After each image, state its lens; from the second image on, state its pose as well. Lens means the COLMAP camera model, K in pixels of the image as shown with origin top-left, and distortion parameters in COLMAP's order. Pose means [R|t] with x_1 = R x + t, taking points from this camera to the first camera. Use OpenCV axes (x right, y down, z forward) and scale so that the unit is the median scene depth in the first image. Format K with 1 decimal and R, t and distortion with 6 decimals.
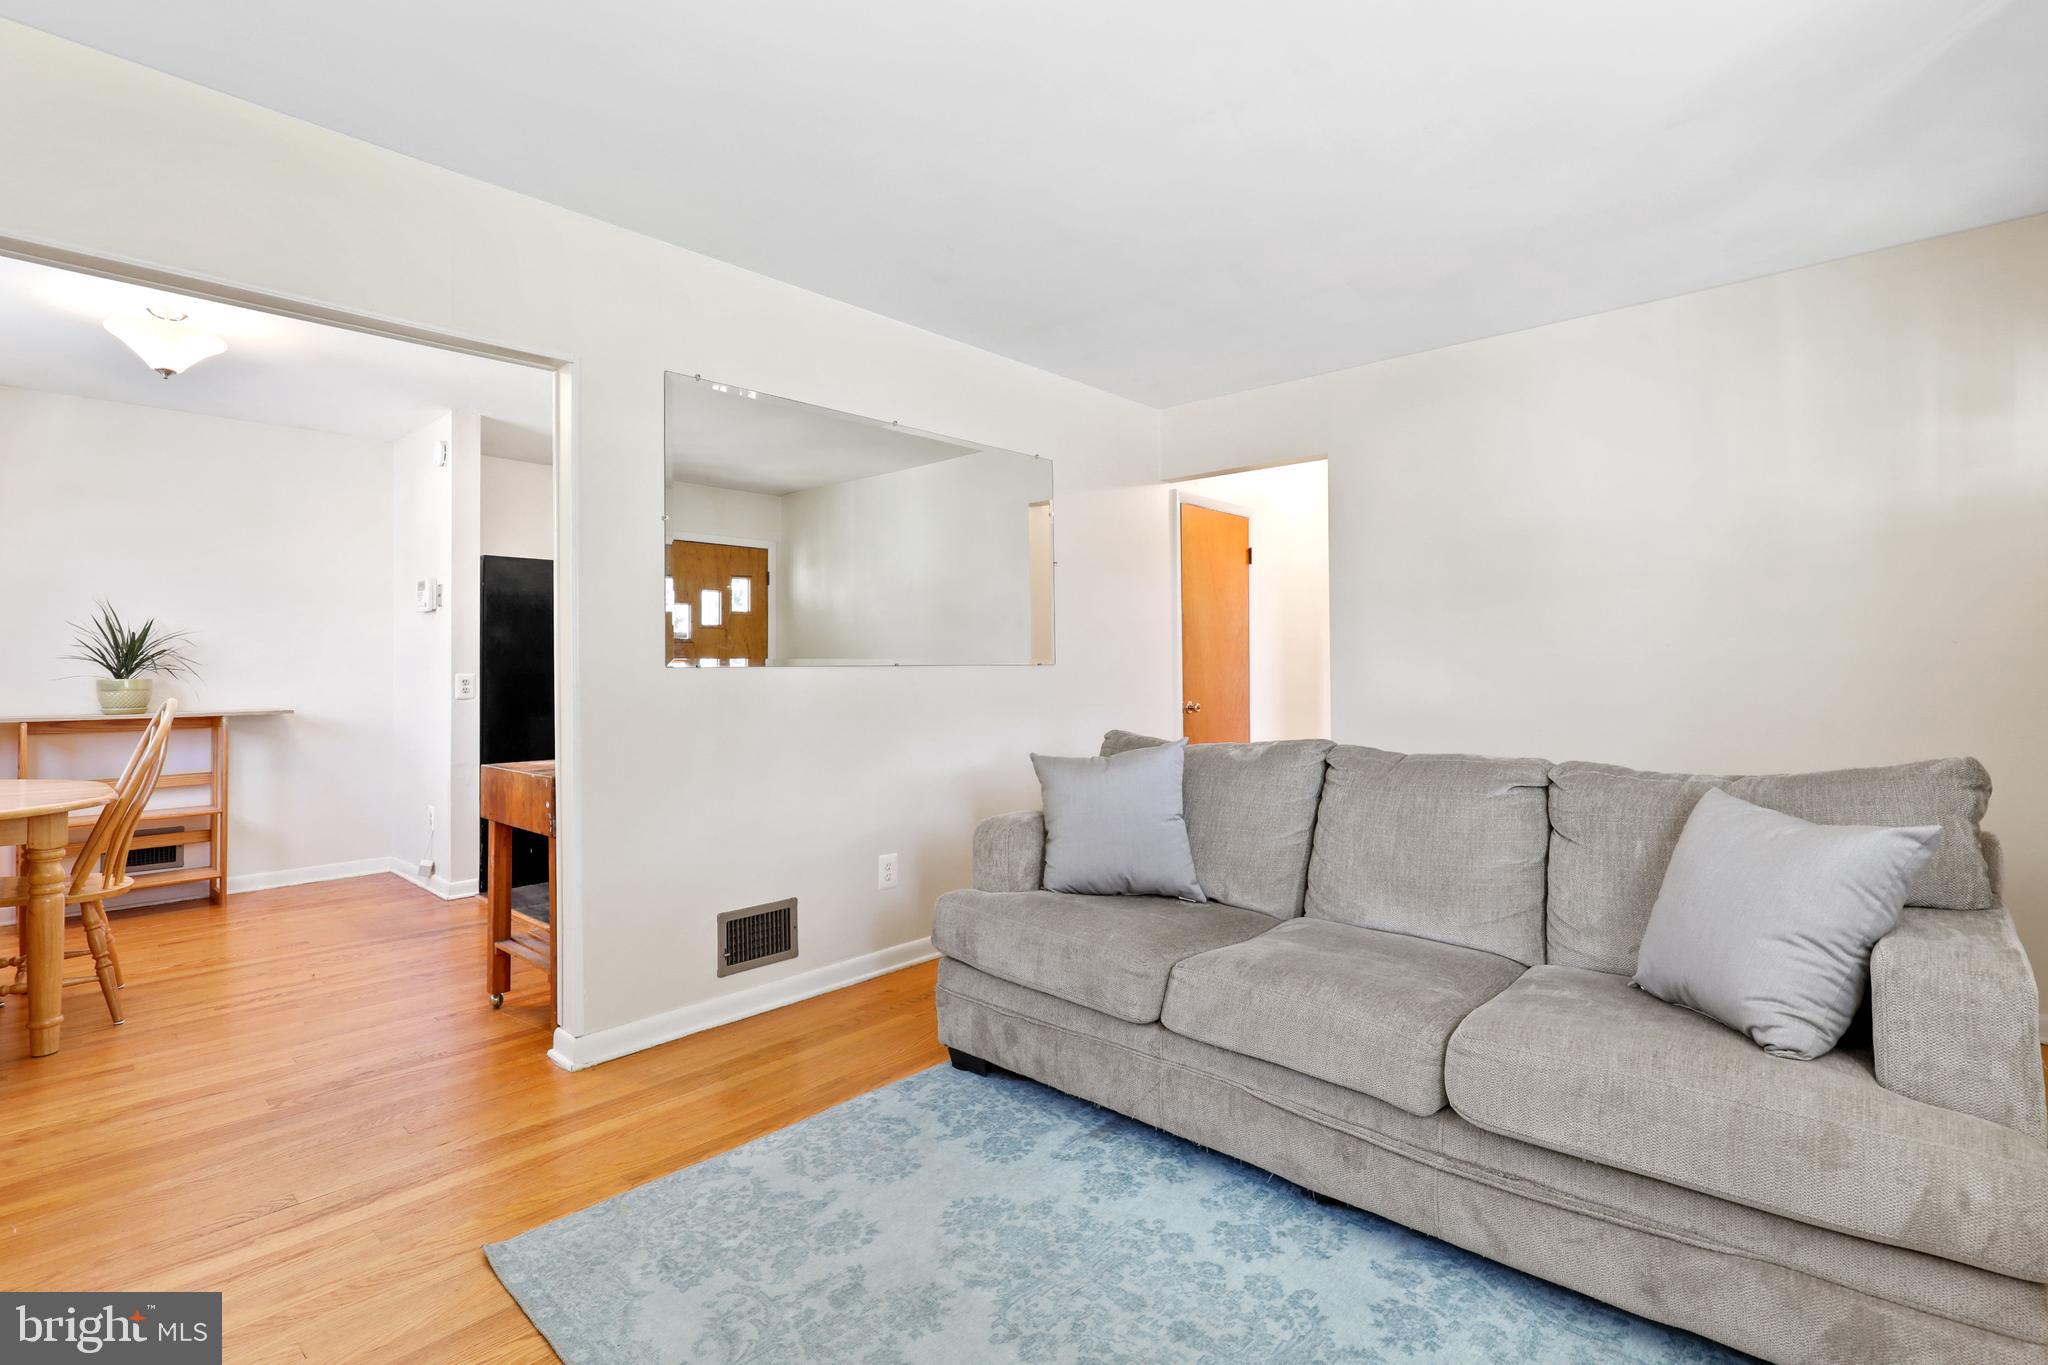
lens RADIAL K [[968.8, 0, 1028.9], [0, 968.8, 647.2], [0, 0, 1]] dist [0.000395, 0.000325]
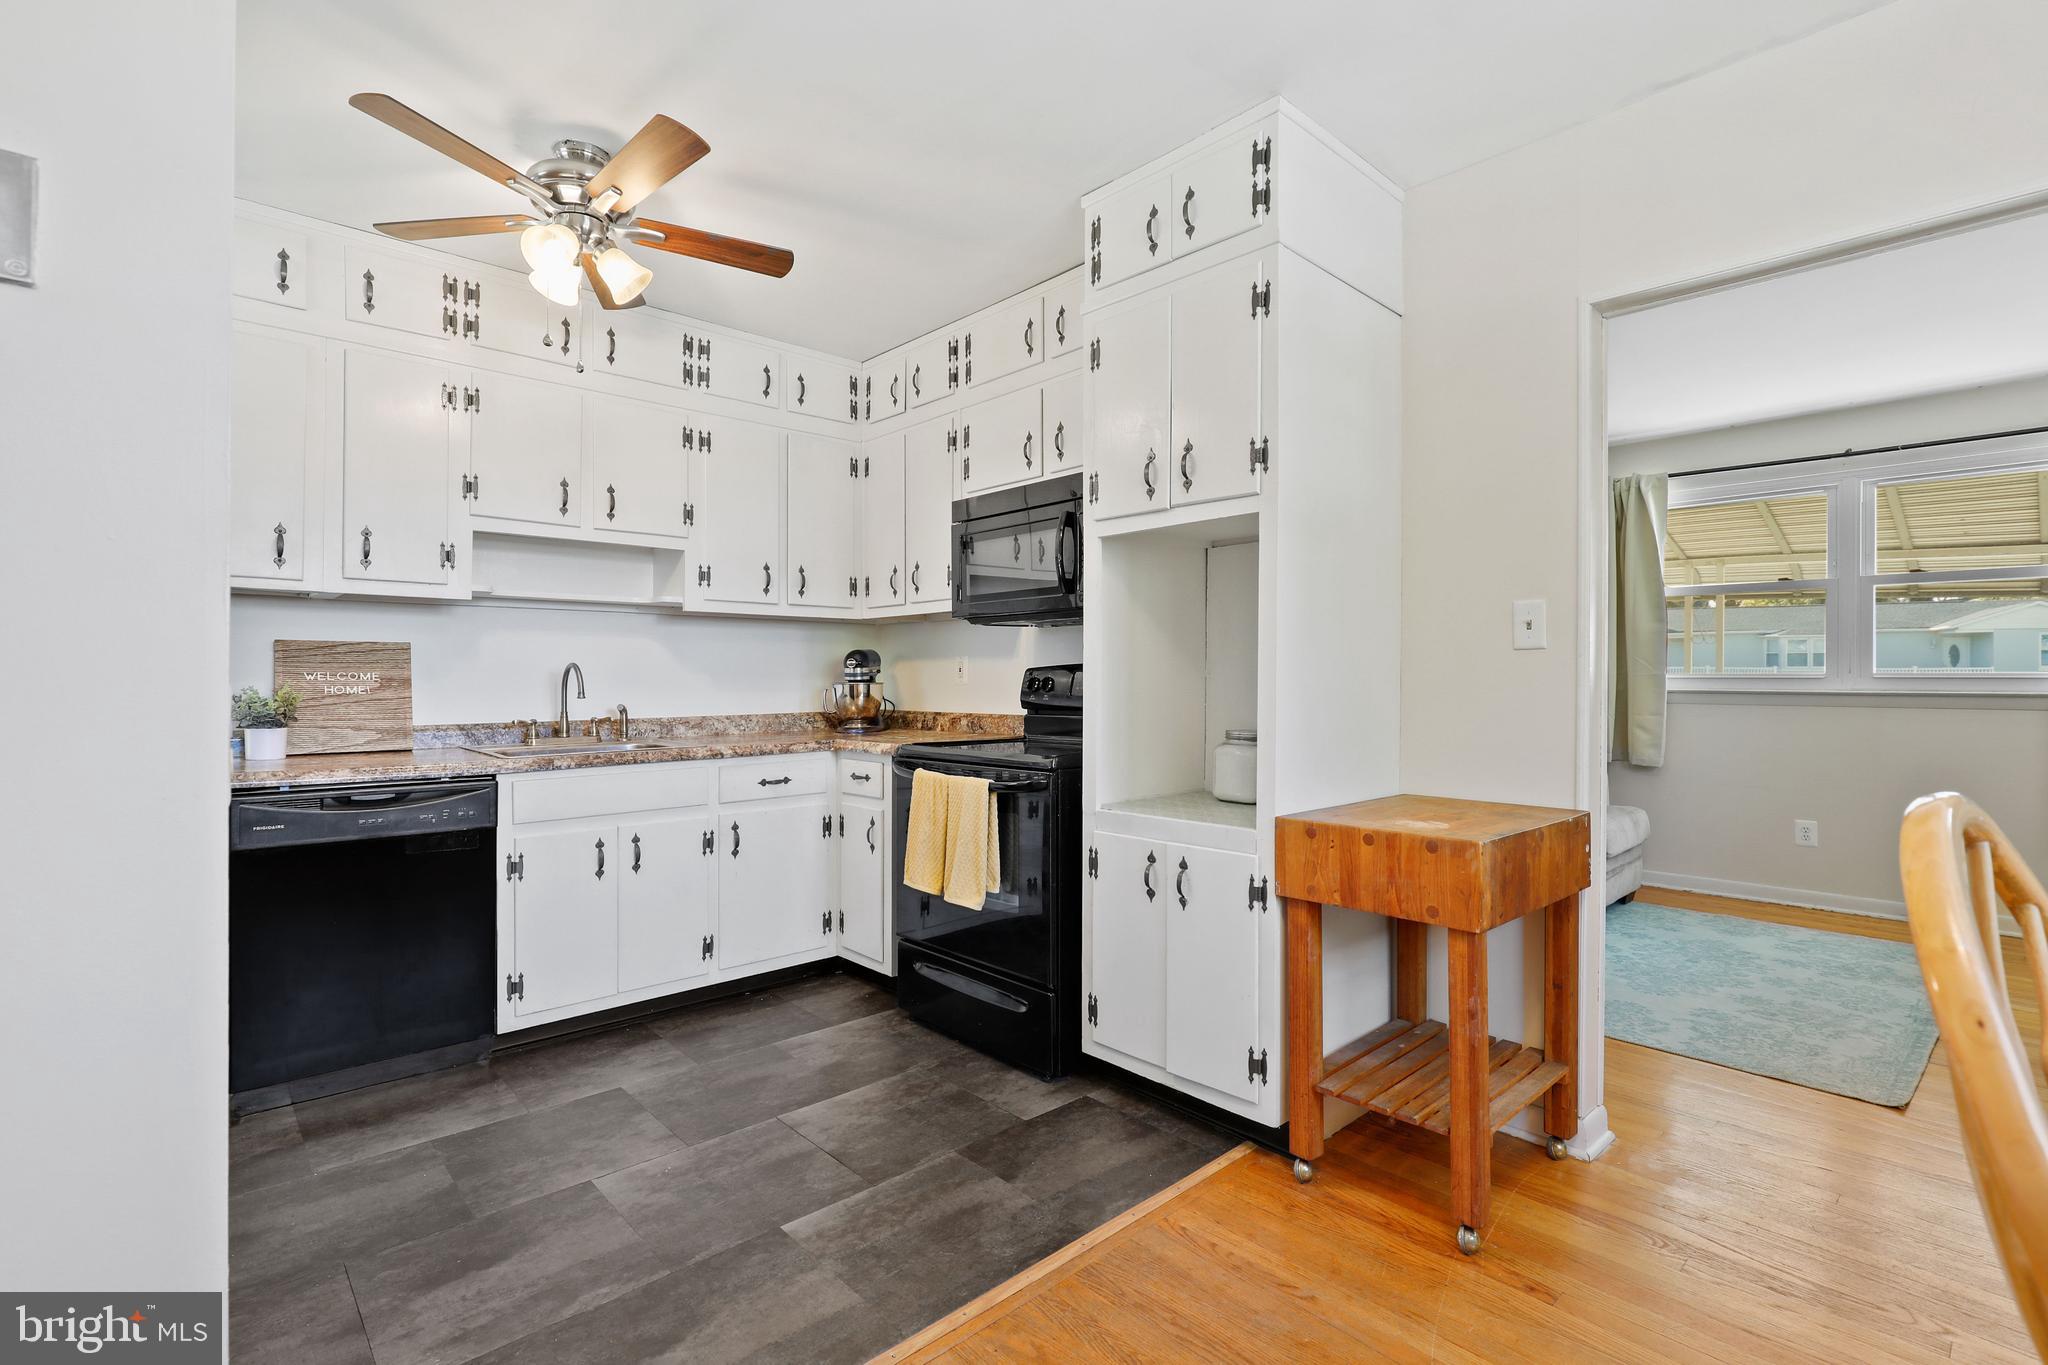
lens RADIAL K [[948.7, 0, 1028.4], [0, 948.7, 677.7], [0, 0, 1]] dist [-0.005764, -0.000325]
pose [[0.088298, 0.011048, 0.996033, -1.634176], [-0.020903, 0.999739, -0.009236, 0.054053], [-0.995875, -0.020005, 0.088506, 1.737444]]
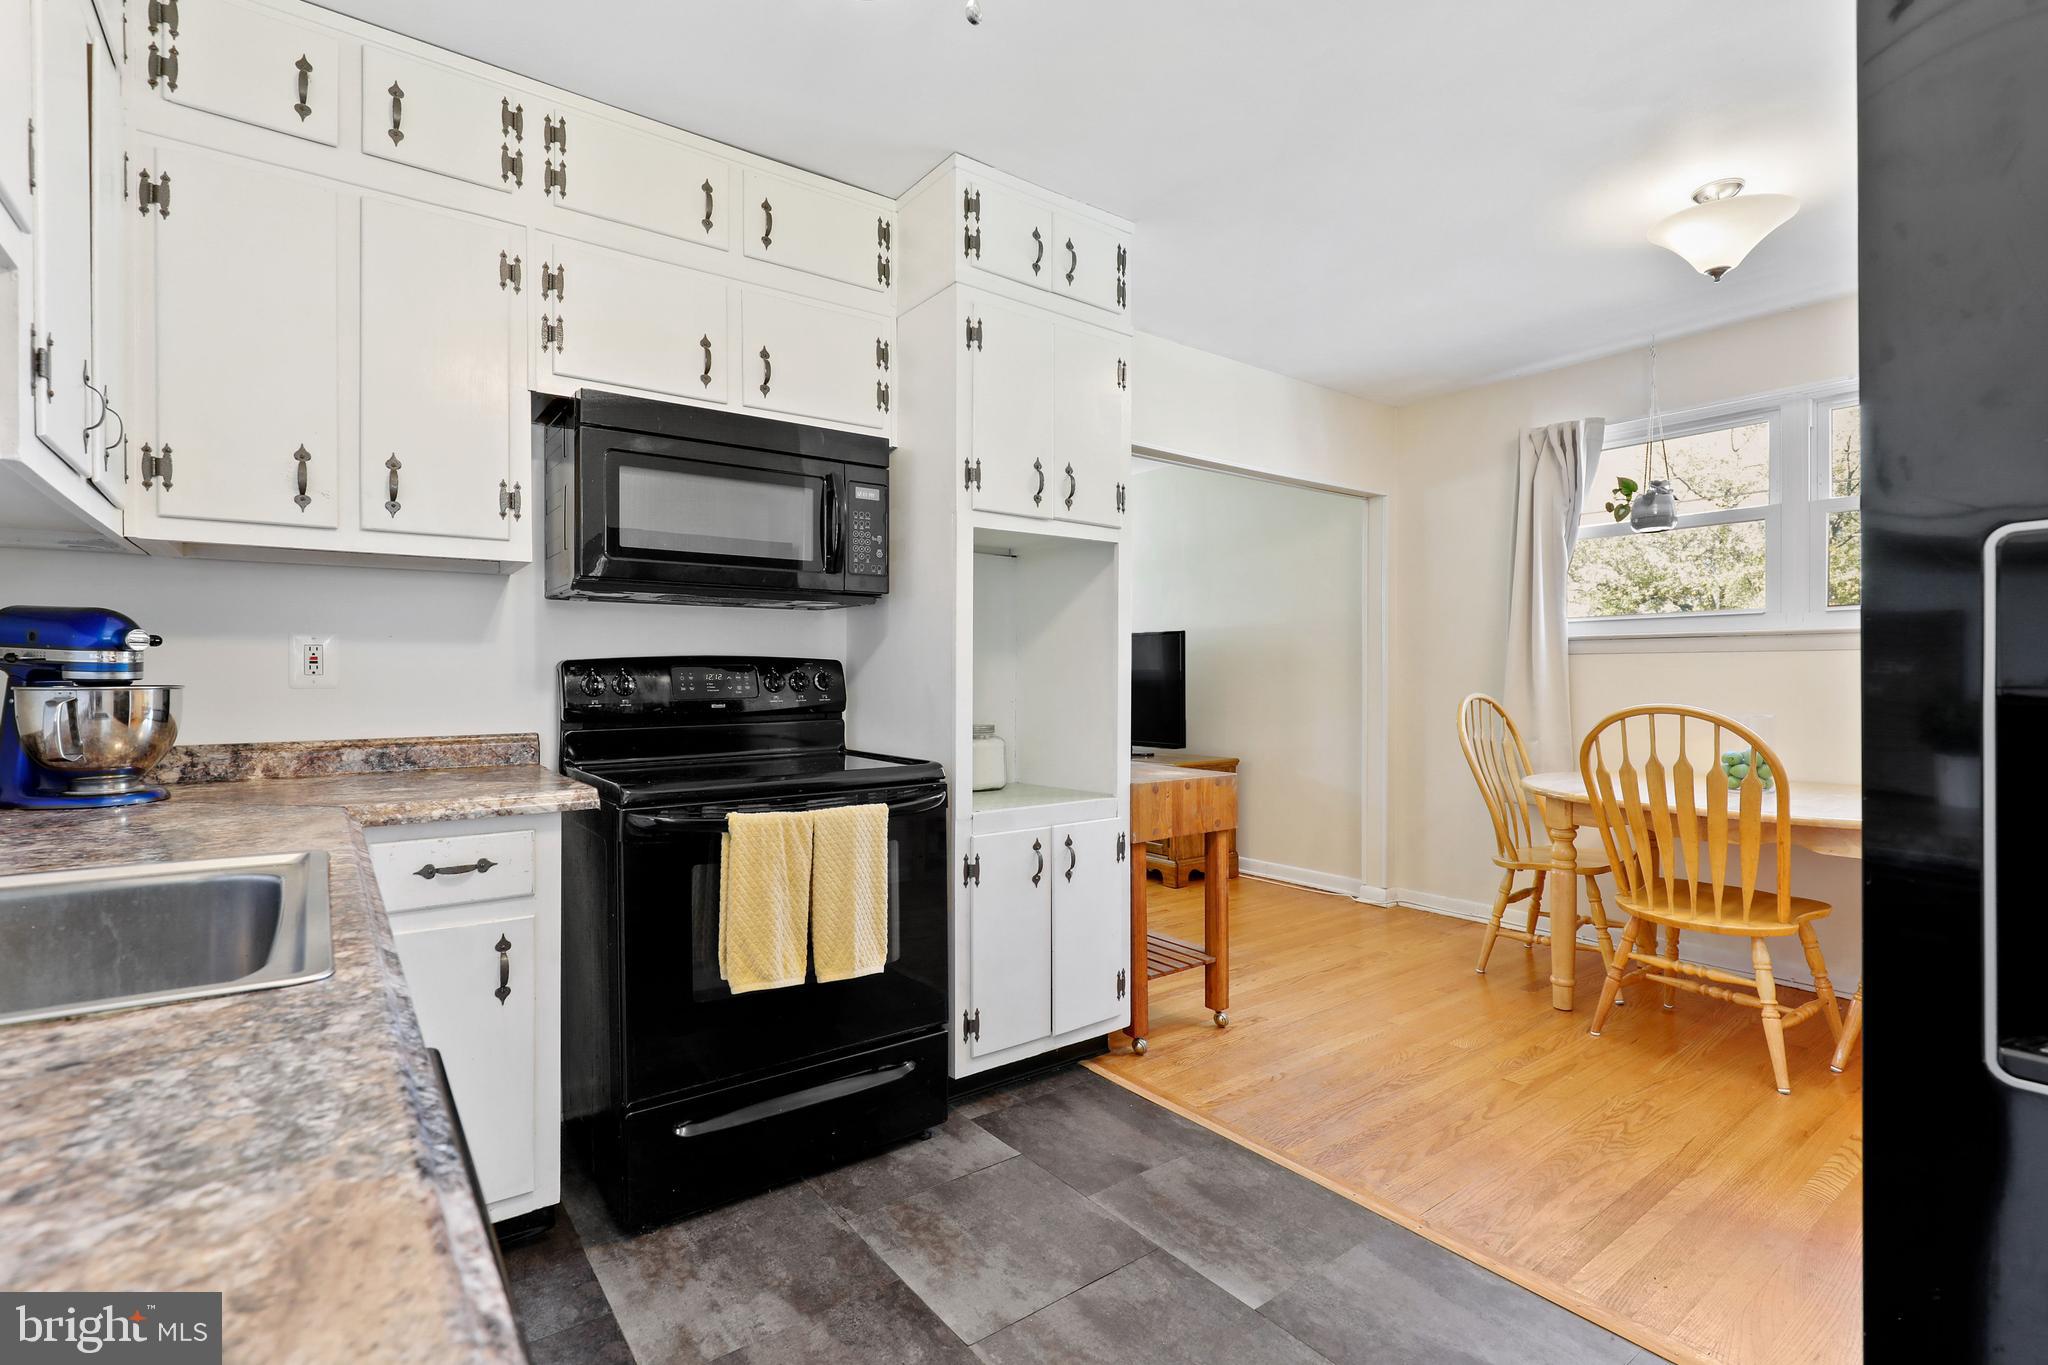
lens RADIAL K [[946.4, 0, 1023.7], [0, 946.4, 681.3], [0, 0, 1]] dist [-0.003881, -0.000299]
pose [[-0.982570, 0.010444, 0.185600, -0.780283], [0.007368, 0.999824, -0.017254, 0.067579], [-0.185747, -0.015586, -0.982474, 2.769712]]
